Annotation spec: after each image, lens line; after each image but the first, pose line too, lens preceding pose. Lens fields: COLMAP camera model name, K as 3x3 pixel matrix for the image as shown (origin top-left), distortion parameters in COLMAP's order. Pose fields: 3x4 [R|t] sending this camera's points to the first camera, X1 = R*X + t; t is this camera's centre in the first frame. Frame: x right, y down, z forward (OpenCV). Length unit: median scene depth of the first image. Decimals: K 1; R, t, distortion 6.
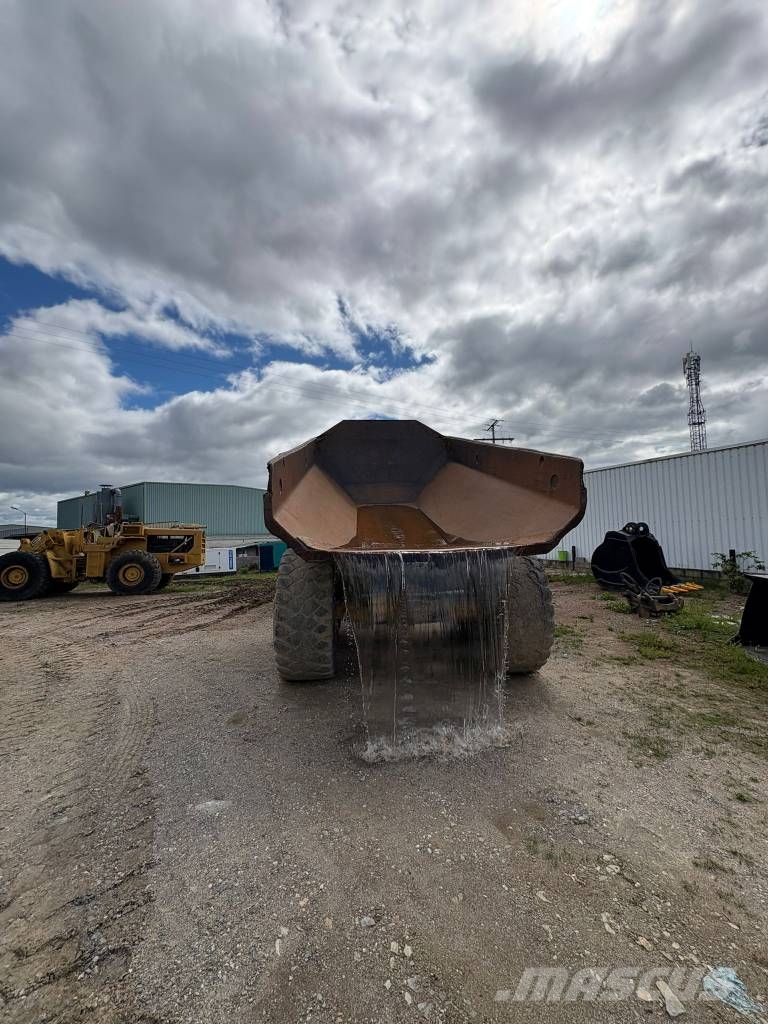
lens RADIAL K [[400.3, 0, 385.5], [0, 400.3, 506.2], [0, 0, 1]] dist [0.006749, -0.002103]
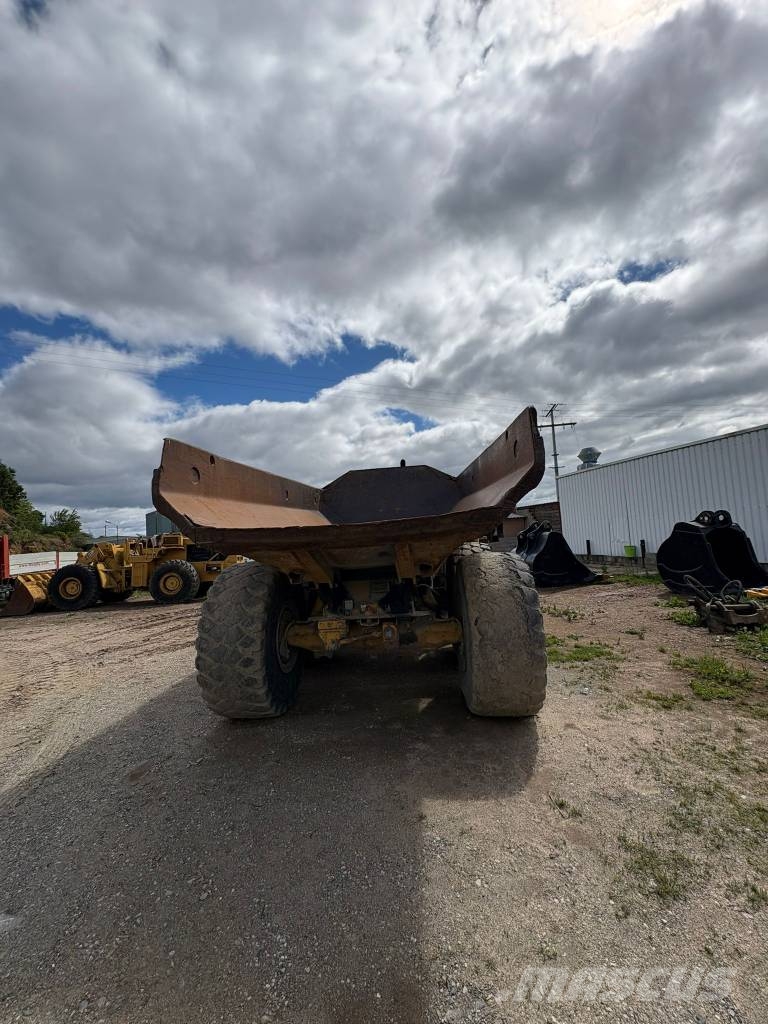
lens RADIAL K [[400.3, 0, 385.5], [0, 400.3, 505.1], [0, 0, 1]] dist [0.006749, -0.002103]
pose [[0.985635, -0.049432, -0.161490, 0.188951], [0.049634, 0.998764, -0.002787, -0.002811], [0.161428, -0.005268, 0.986870, 0.154581]]
